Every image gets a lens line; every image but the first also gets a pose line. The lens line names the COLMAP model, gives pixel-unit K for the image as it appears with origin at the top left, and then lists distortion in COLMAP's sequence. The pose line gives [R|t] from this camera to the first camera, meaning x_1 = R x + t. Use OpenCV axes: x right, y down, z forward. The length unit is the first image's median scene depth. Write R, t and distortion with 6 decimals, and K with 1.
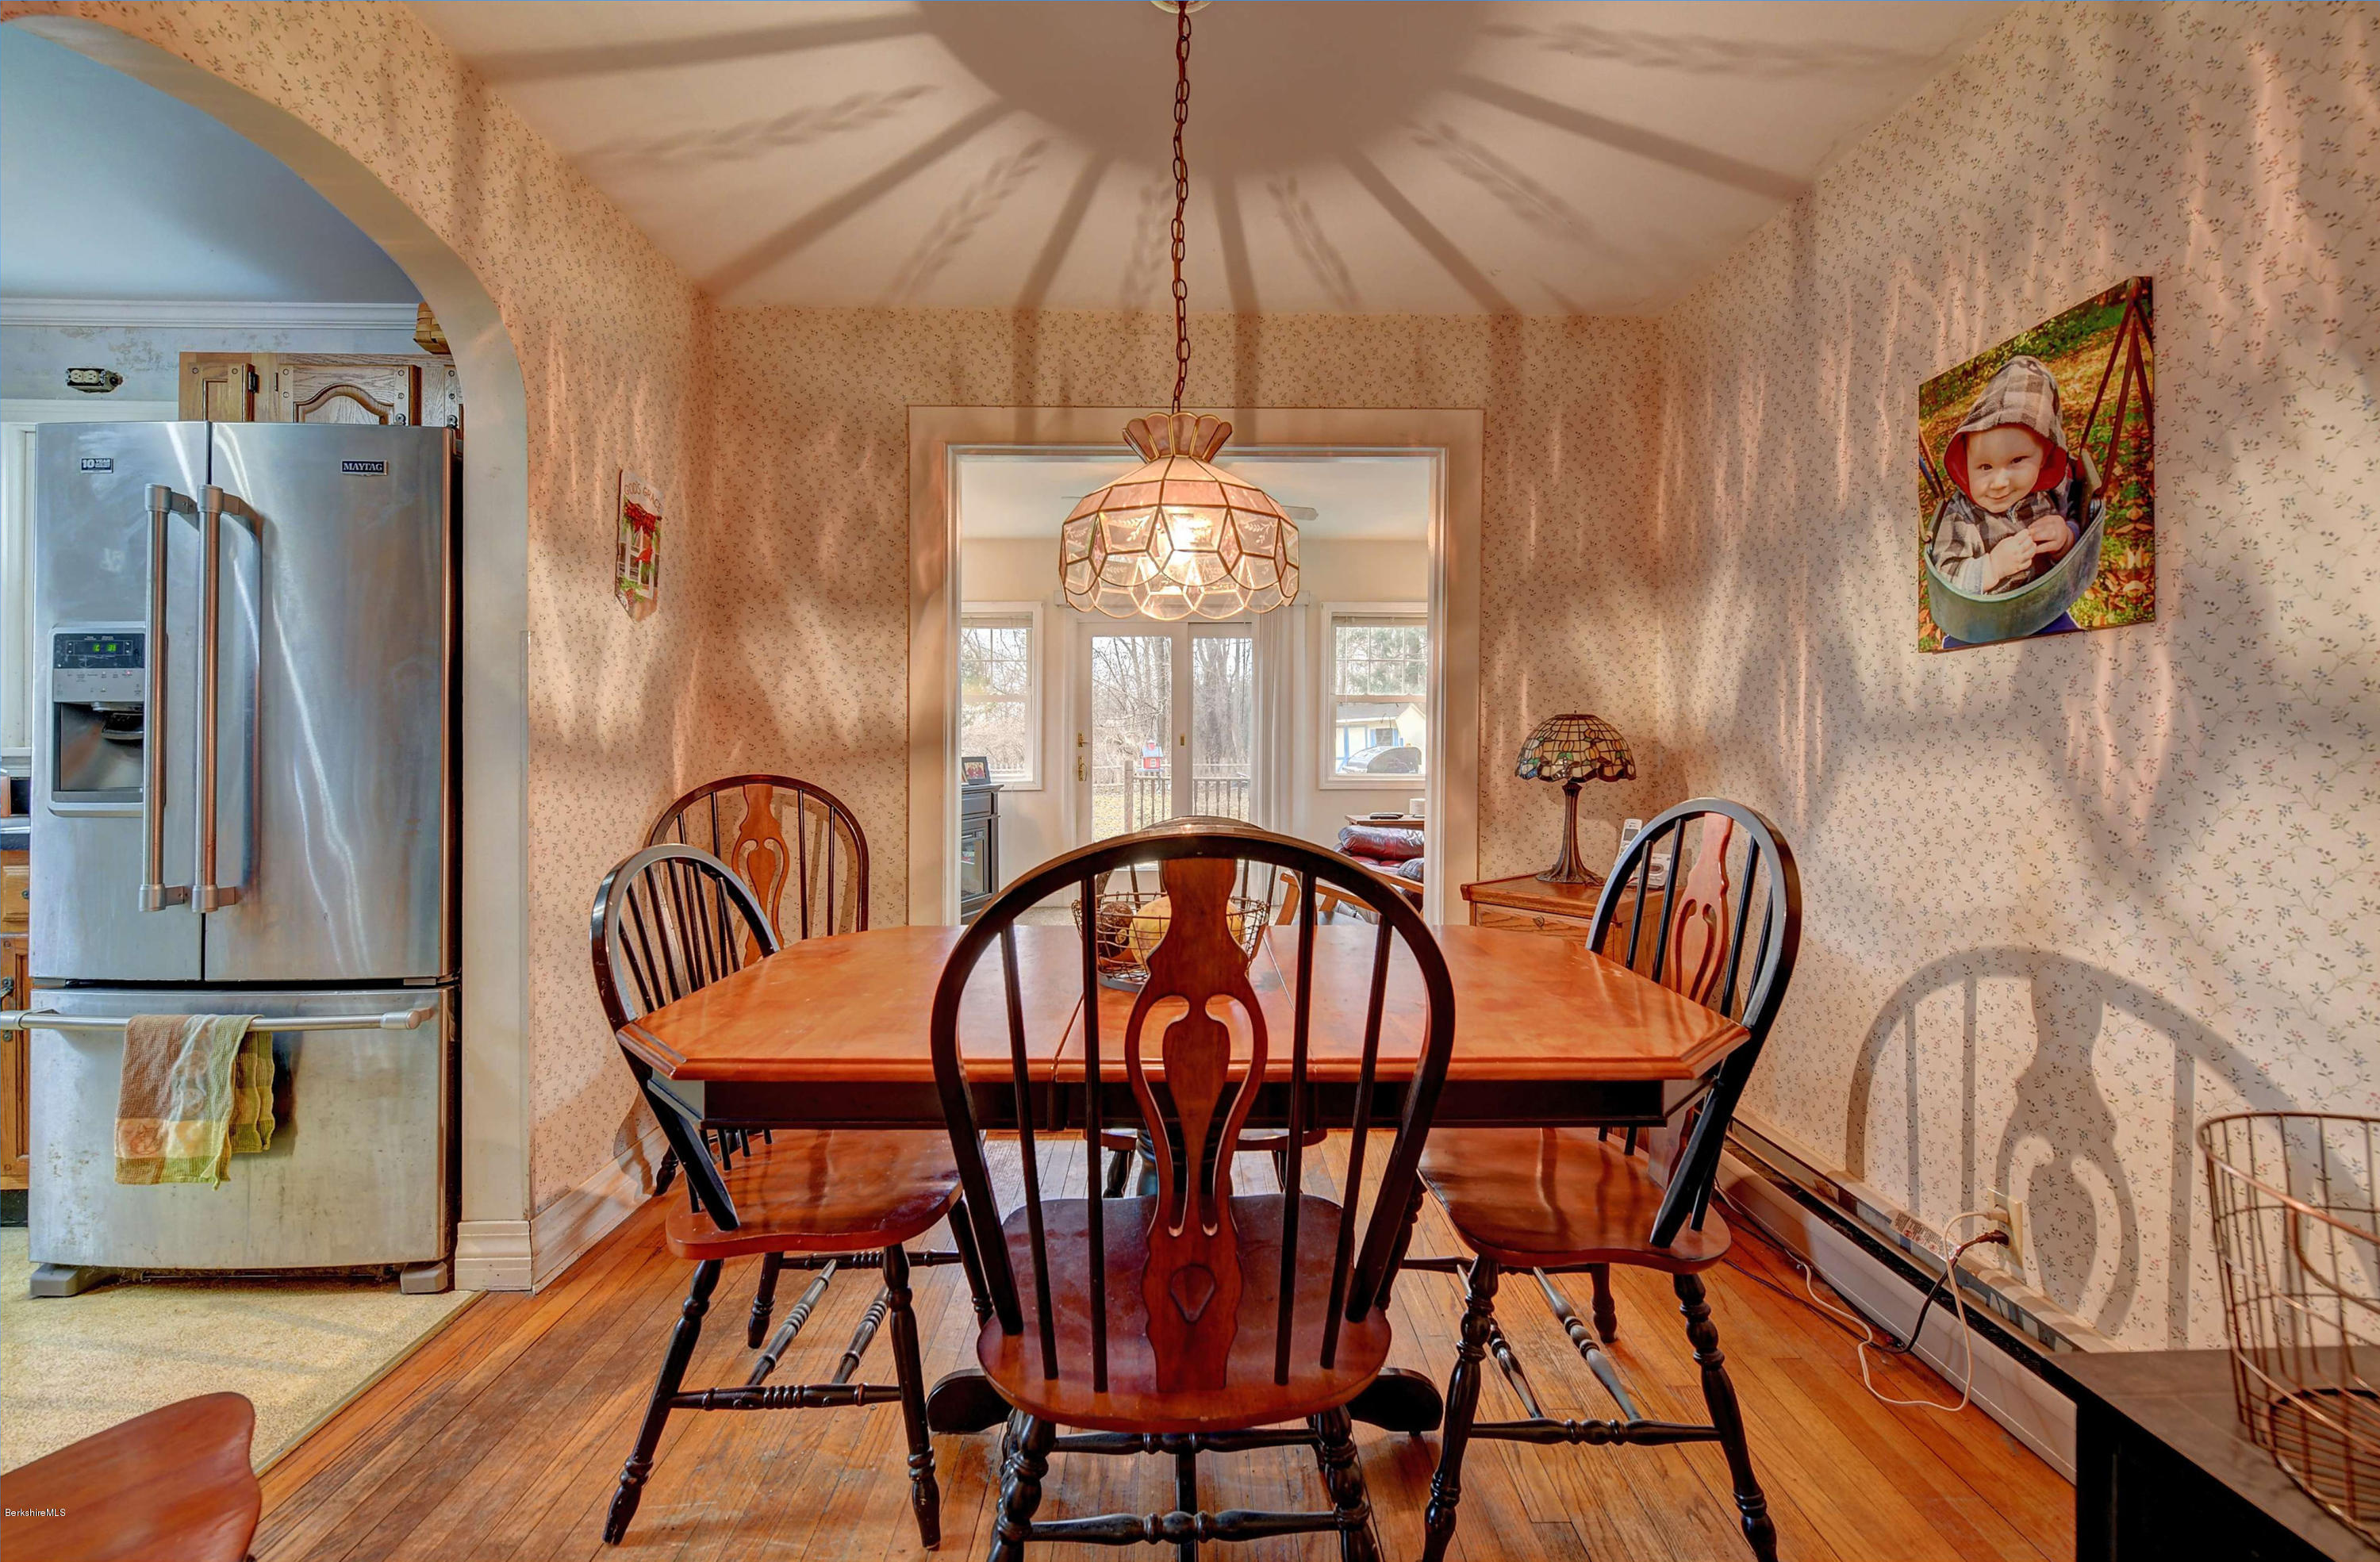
lens RADIAL K [[939.8, 0, 1224.6], [0, 939.8, 752.4], [0, 0, 1]] dist [-0.000730, -0.000097]
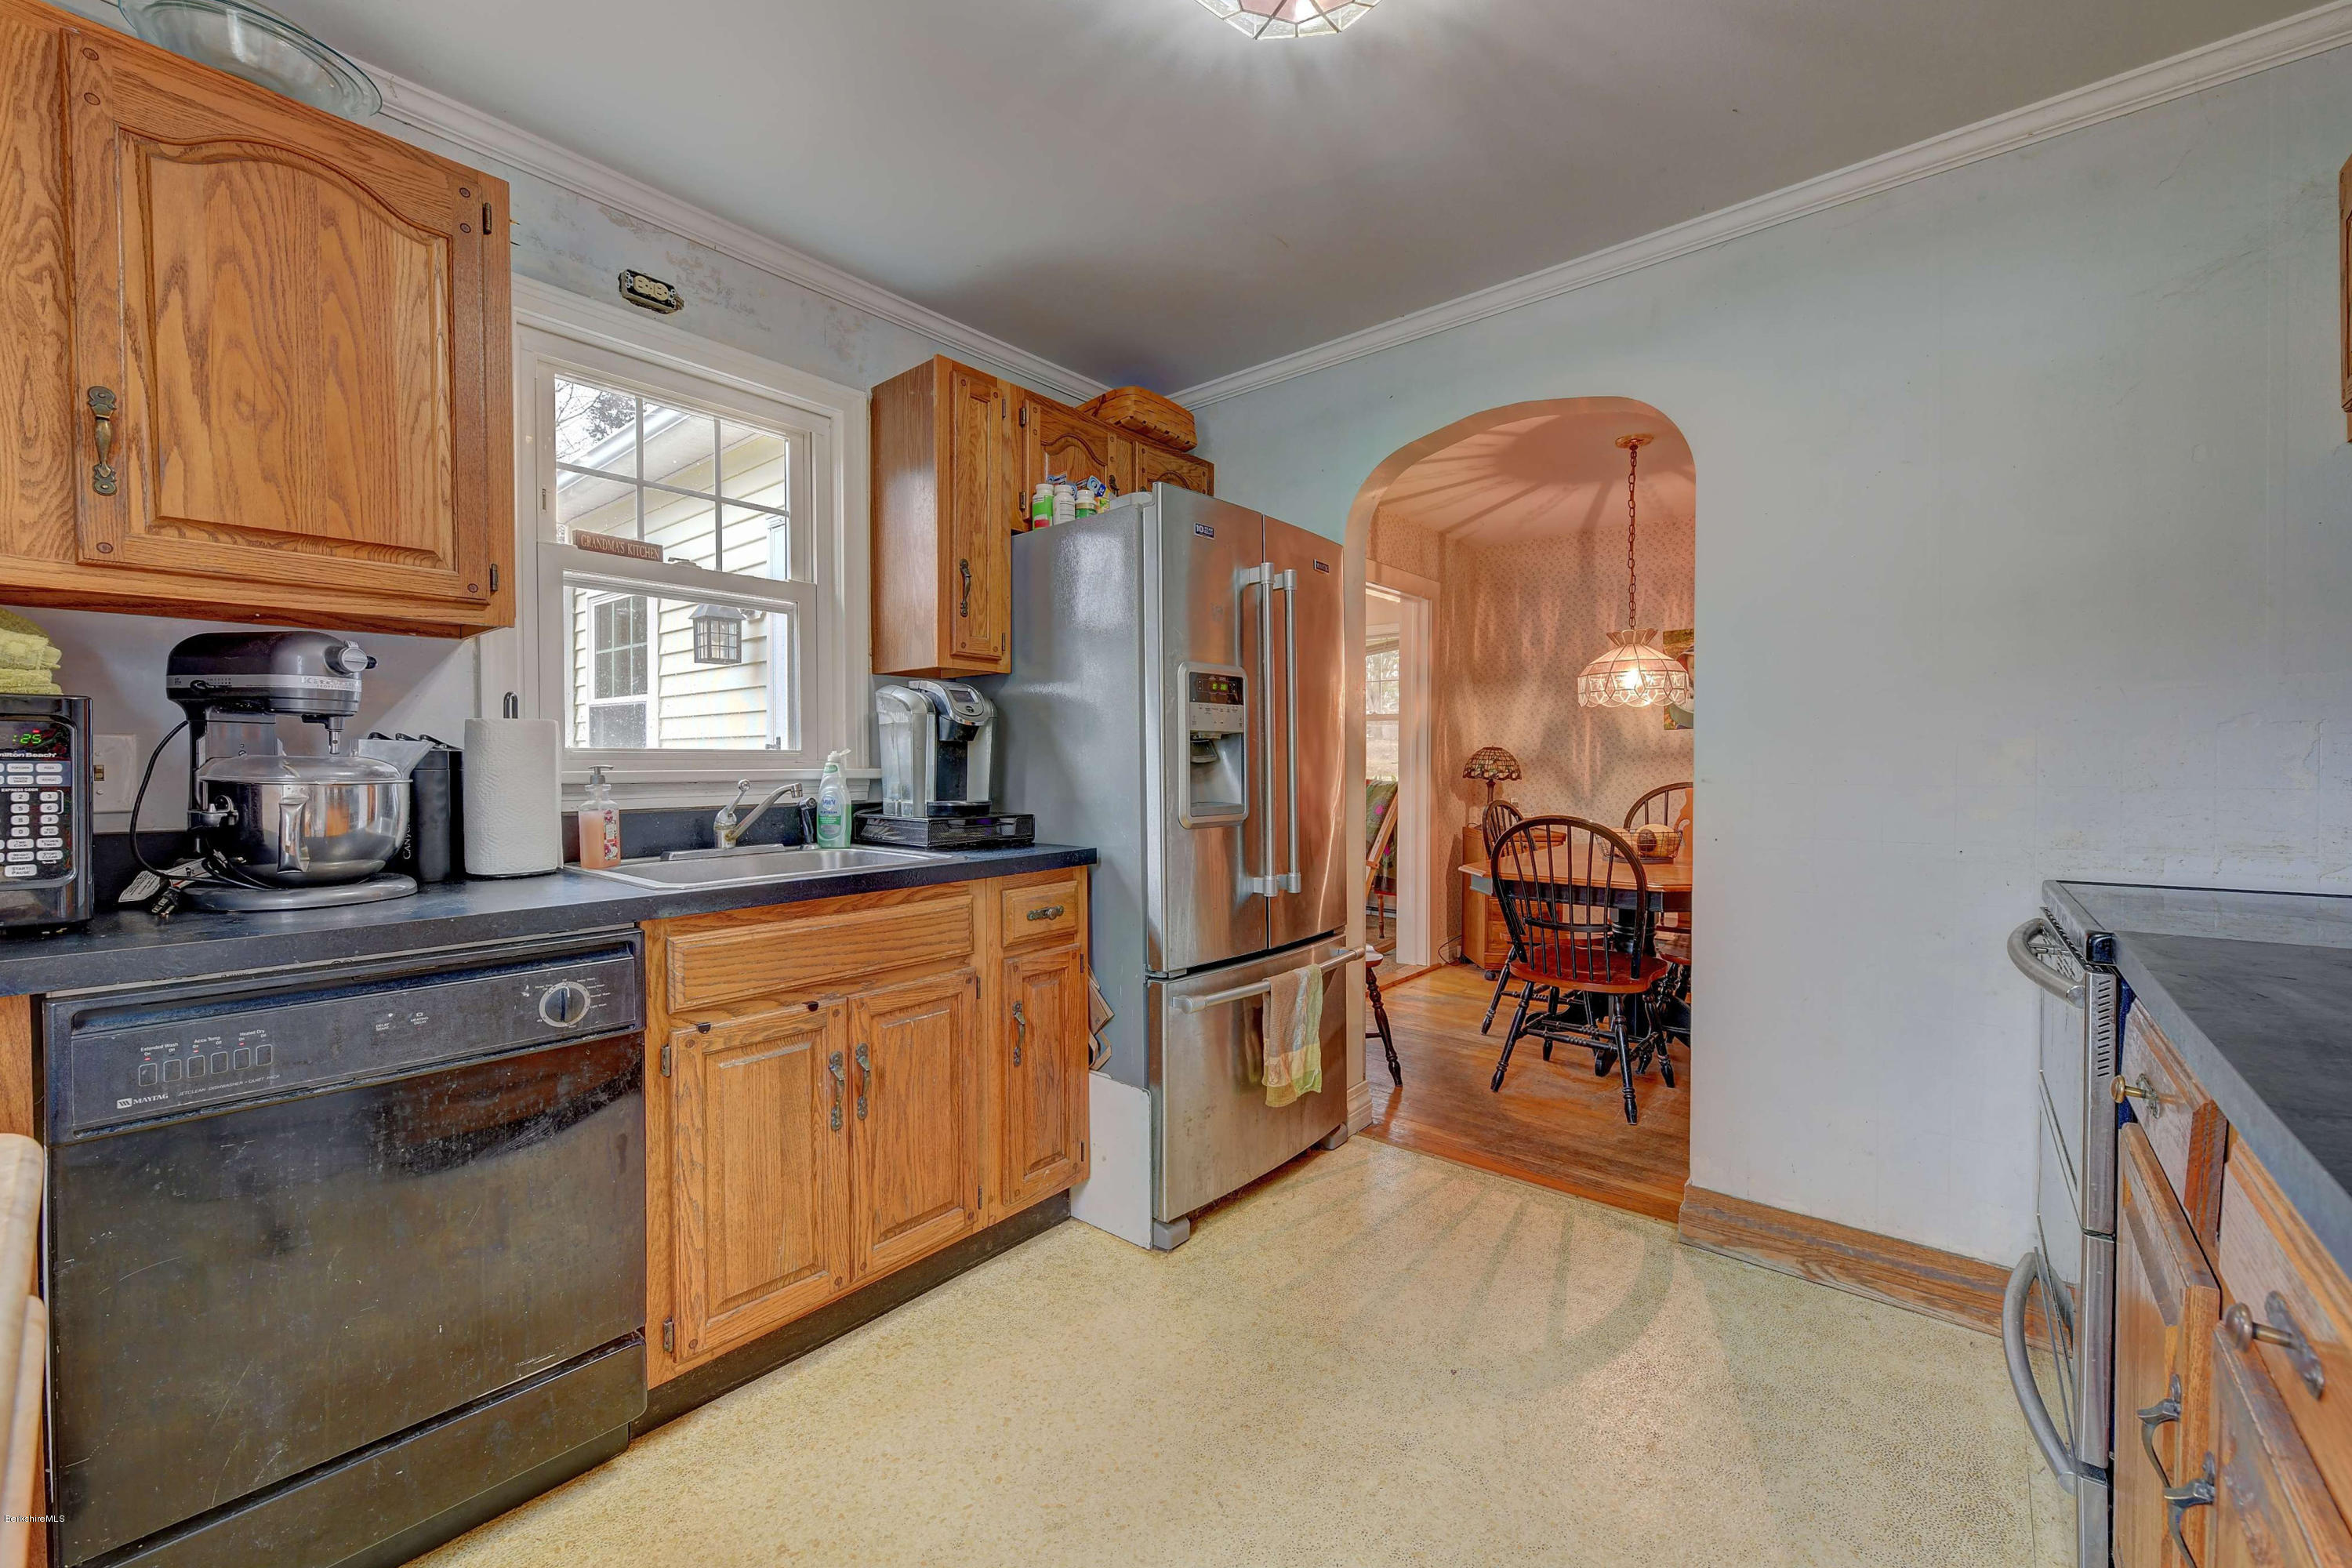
lens RADIAL K [[921.8, 0, 1186.8], [0, 921.8, 776.3], [0, 0, 1]] dist [0.001613, -0.004121]
pose [[0.662555, -0.013966, 0.748883, -1.834498], [0.008265, 0.999902, 0.011335, -0.008052], [-0.748967, -0.001321, 0.662606, 0.212002]]
